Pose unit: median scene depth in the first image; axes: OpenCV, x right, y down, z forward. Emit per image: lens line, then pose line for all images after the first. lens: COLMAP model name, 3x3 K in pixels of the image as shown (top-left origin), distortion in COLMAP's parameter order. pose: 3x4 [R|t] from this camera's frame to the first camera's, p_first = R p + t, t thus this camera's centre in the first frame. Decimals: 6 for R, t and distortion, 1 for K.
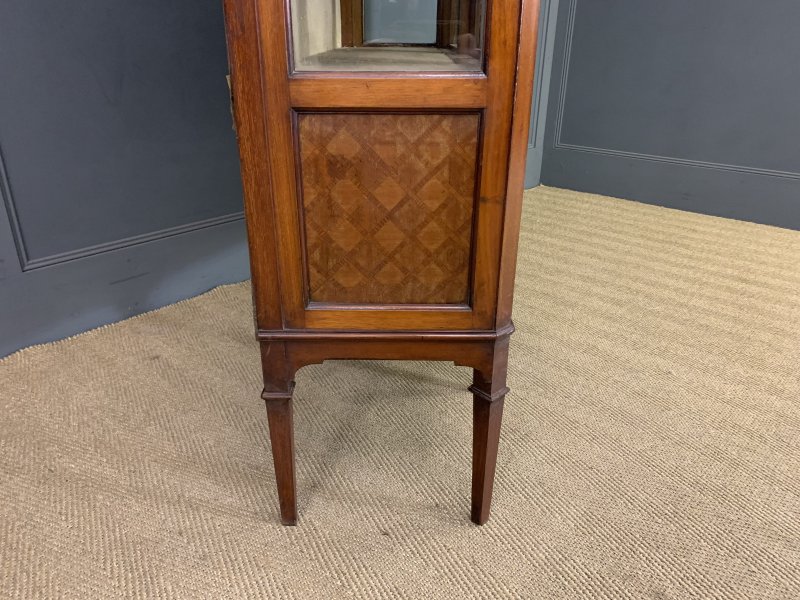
lens RADIAL K [[614.4, 0, 400.0], [0, 614.4, 300.0], [0, 0, 1]] dist [0.112432, -0.180318]
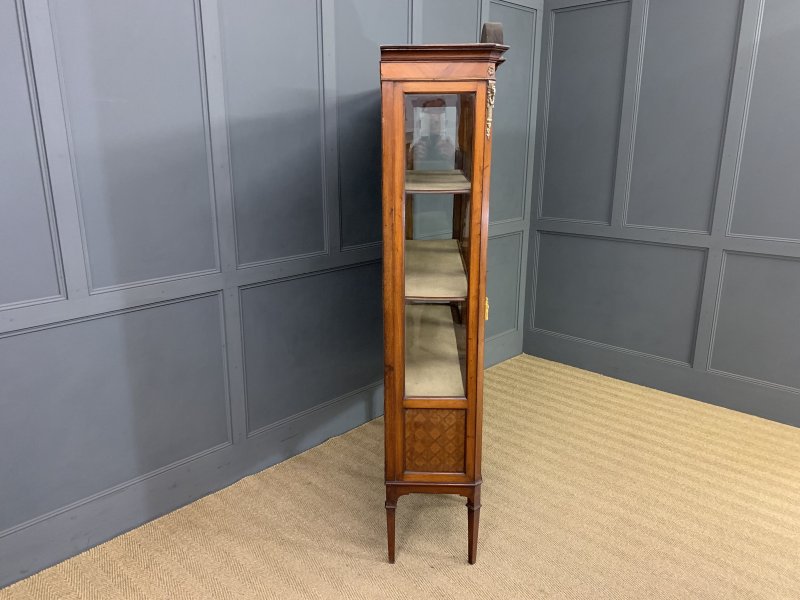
lens RADIAL K [[614.4, 0, 400.0], [0, 614.4, 300.0], [0, 0, 1]] dist [0.112432, -0.180318]
pose [[0.999540, -0.000999, -0.030320, -0.081818], [-0.003607, 0.988454, -0.151481, -0.309523], [0.030121, 0.151521, 0.987995, -1.703576]]
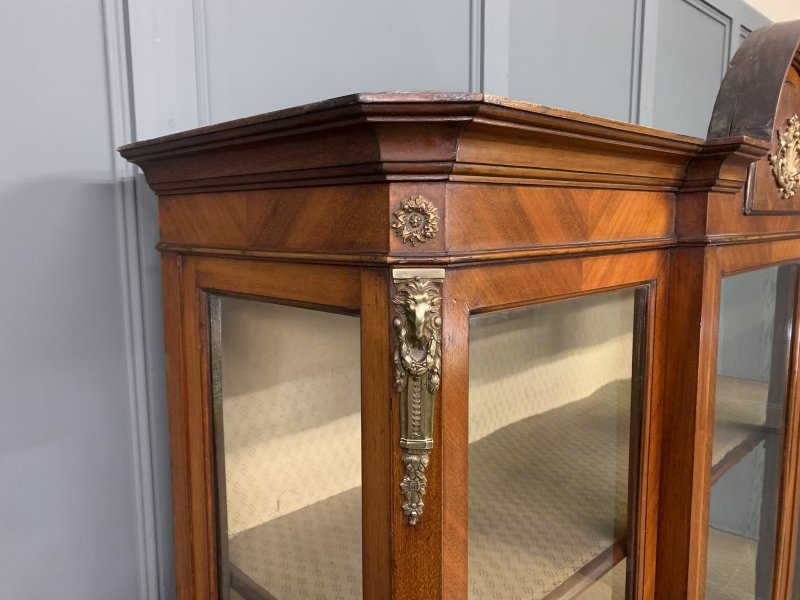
lens RADIAL K [[626.6, 0, 401.8], [0, 626.6, 304.4], [0, 0, 1]] dist [0.015559, -0.002358]
pose [[0.717837, 0.082513, -0.691304, 0.477673], [-0.271663, 0.947437, -0.169006, -1.294662], [0.641022, 0.309121, 0.702521, 0.024290]]
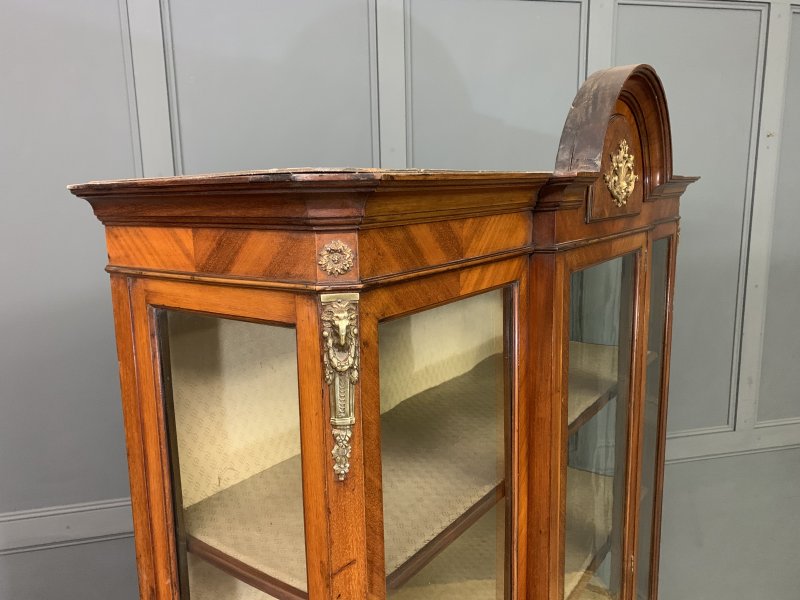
lens RADIAL K [[614.4, 0, 400.0], [0, 614.4, 300.0], [0, 0, 1]] dist [0.112432, -0.180318]
pose [[0.816987, 0.072754, -0.572049, 0.568192], [-0.206284, 0.963238, -0.172104, -1.300596], [0.538498, 0.258611, 0.801960, -0.111390]]
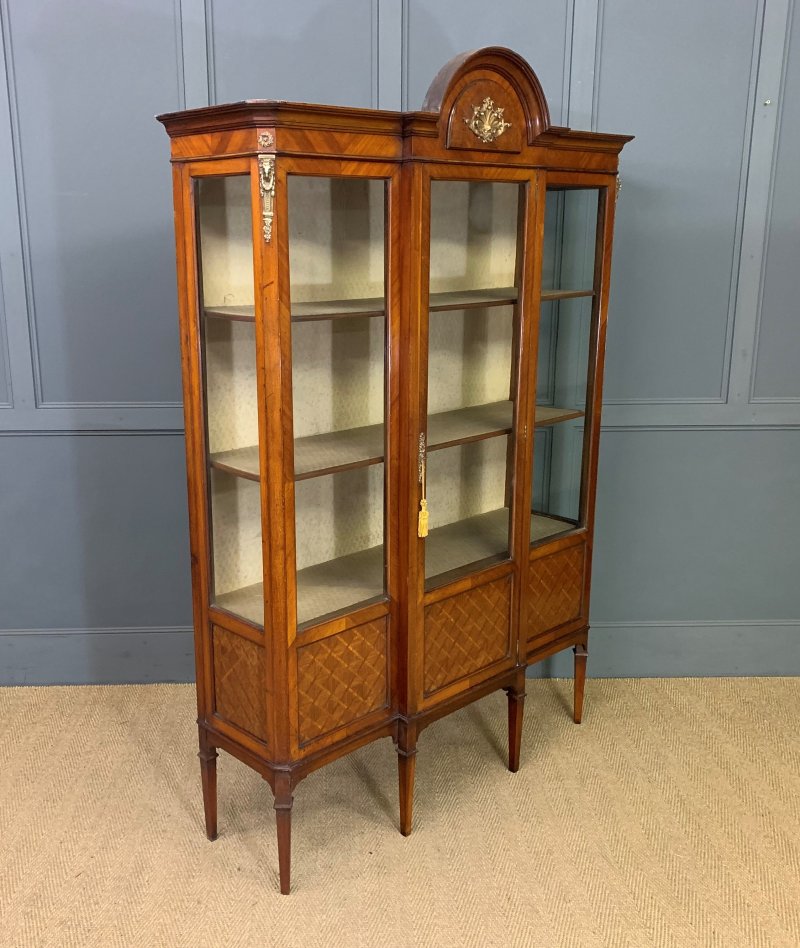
lens RADIAL K [[983.6, 0, 379.4], [0, 983.6, 474.2], [0, 0, 1]] dist [0.029388, -0.011804]
pose [[0.692064, 0.168601, -0.701869, 2.079157], [-0.286200, 0.956737, -0.052377, -0.648077], [0.662674, 0.237124, 0.710377, -0.933330]]
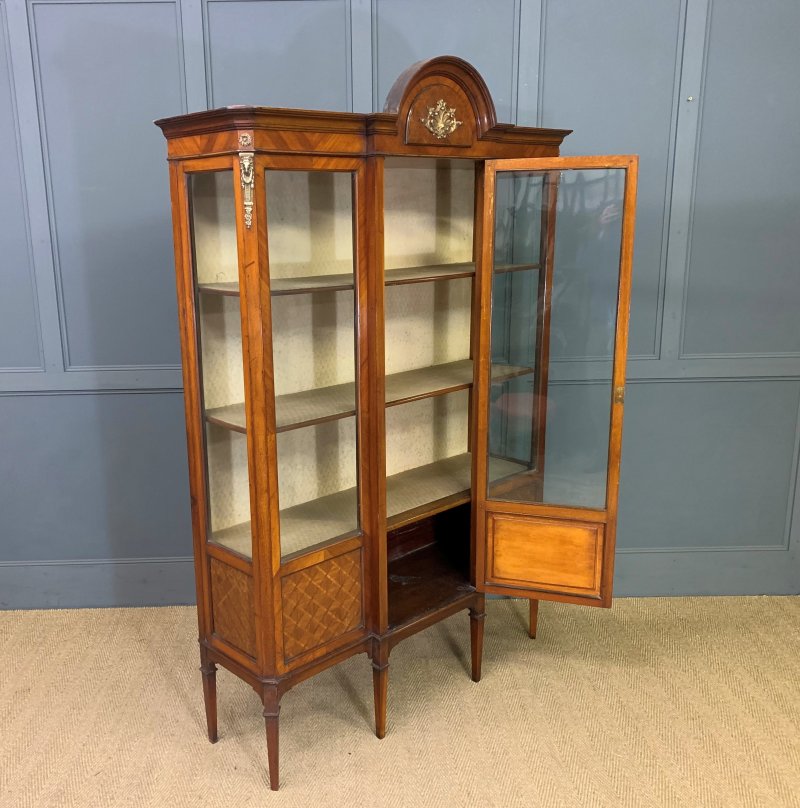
lens RADIAL K [[840.2, 0, 359.3], [0, 840.2, 413.3], [0, 0, 1]] dist [0.015788, 0.015261]
pose [[0.678547, 0.155083, -0.717999, 2.108341], [-0.276532, 0.959481, -0.054095, -0.690751], [0.680517, 0.235256, 0.693939, -0.856864]]
